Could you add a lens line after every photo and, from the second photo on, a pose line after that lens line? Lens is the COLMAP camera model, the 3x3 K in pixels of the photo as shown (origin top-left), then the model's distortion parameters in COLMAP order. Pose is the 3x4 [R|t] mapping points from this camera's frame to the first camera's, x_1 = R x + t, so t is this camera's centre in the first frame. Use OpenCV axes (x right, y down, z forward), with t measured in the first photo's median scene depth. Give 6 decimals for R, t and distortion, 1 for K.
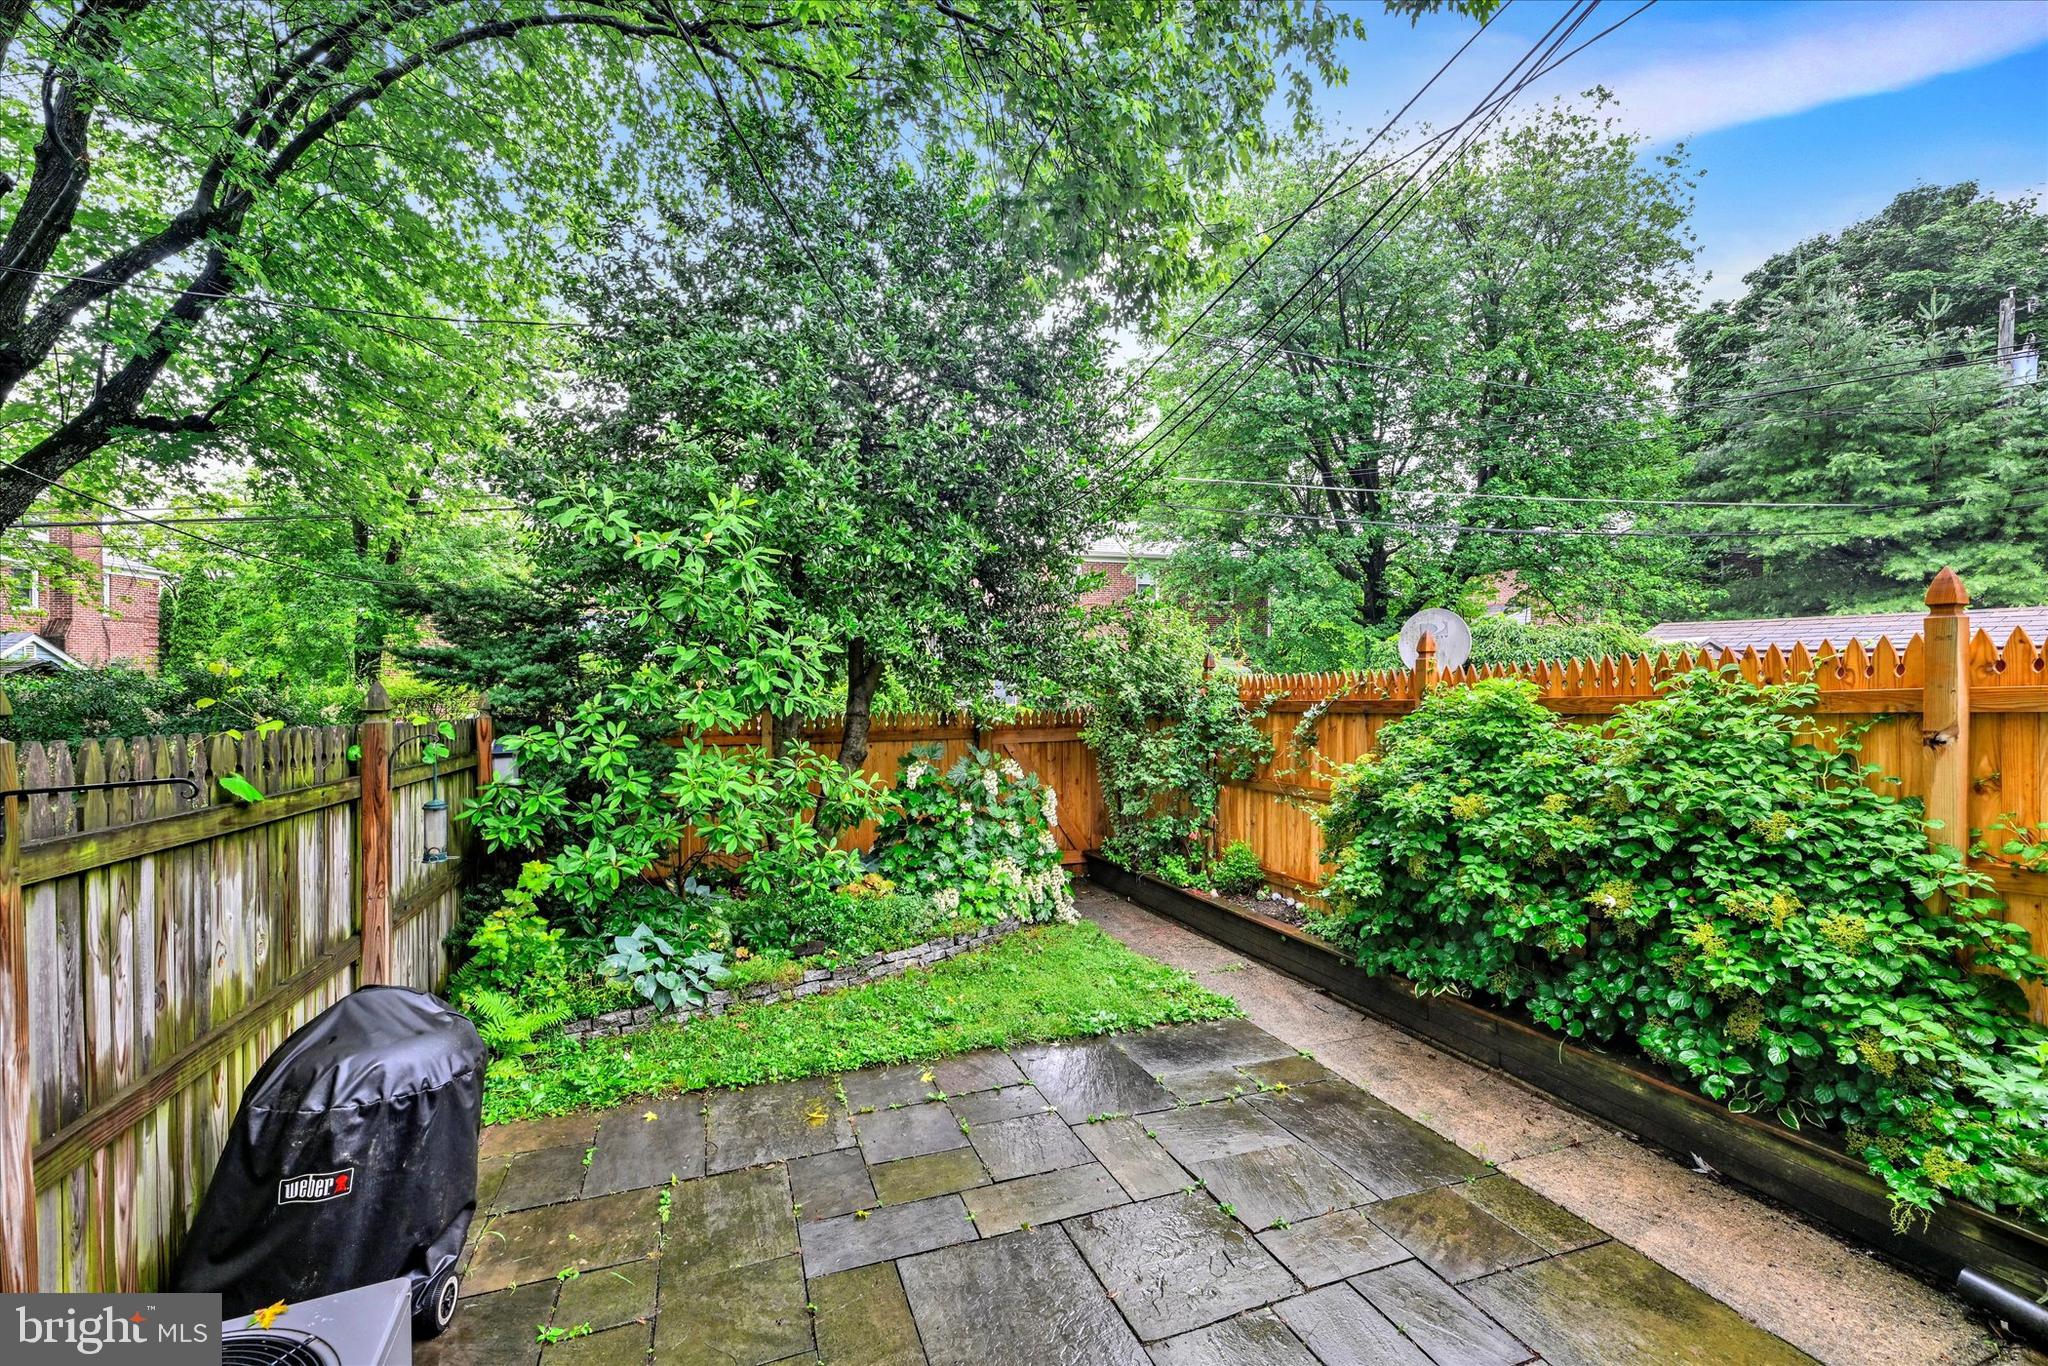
lens RADIAL K [[805.0, 0, 1020.0], [0, 805.0, 665.0], [0, 0, 1]] dist [-0.000990, 0.000136]
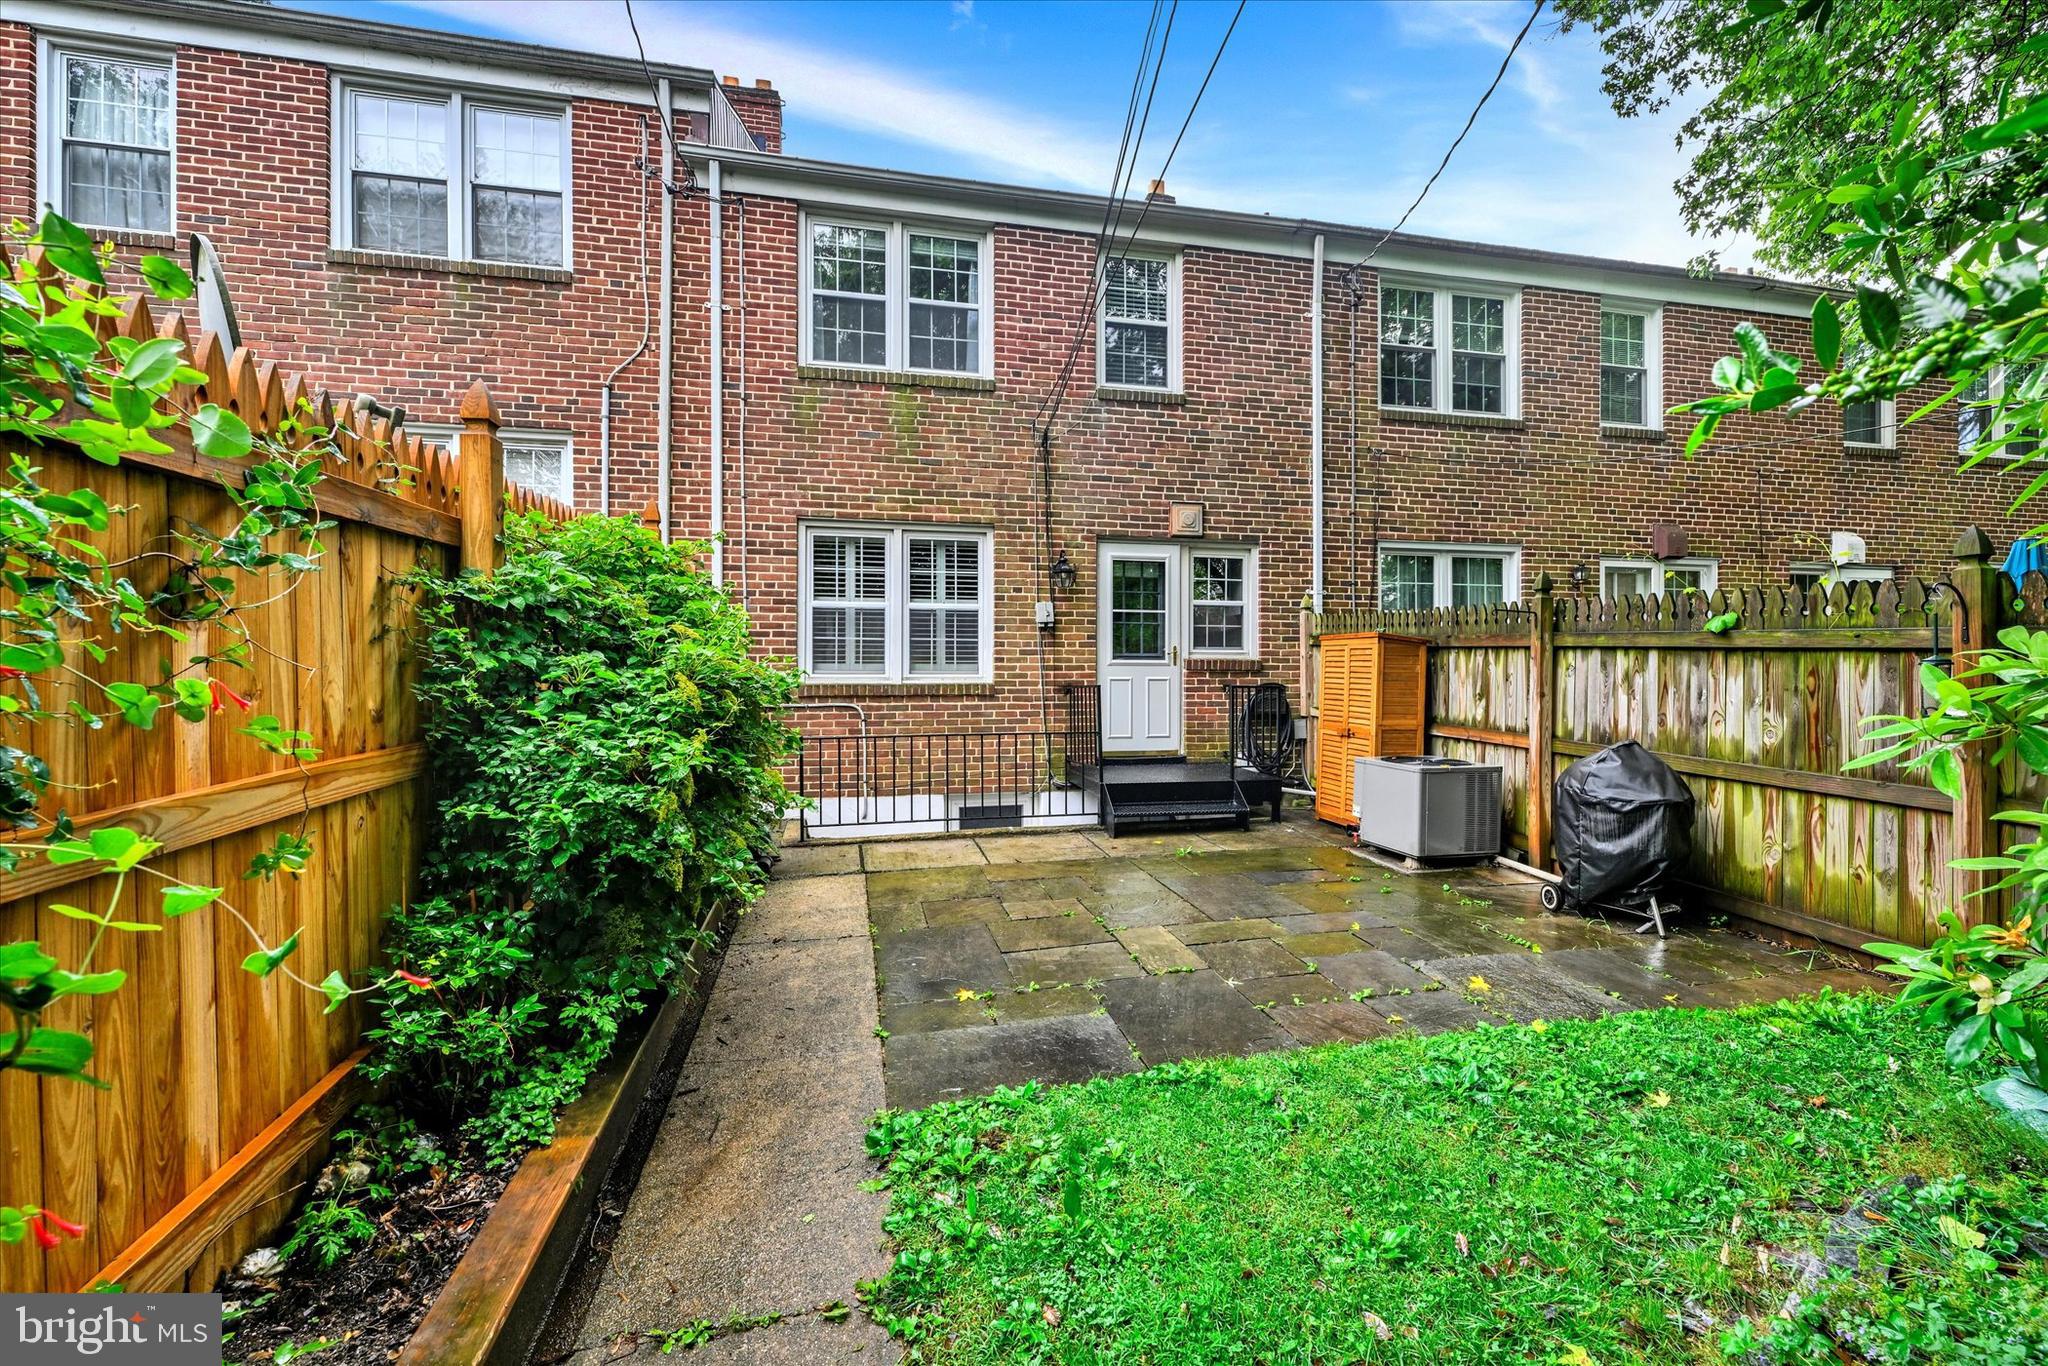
lens RADIAL K [[805.0, 0, 1020.0], [0, 805.0, 665.0], [0, 0, 1]] dist [-0.000990, 0.000136]
pose [[-0.987279, 0.001133, 0.158996, 0.164325], [-0.002251, 0.999775, -0.021105, 0.240180], [-0.158984, -0.021194, -0.987054, 2.476793]]
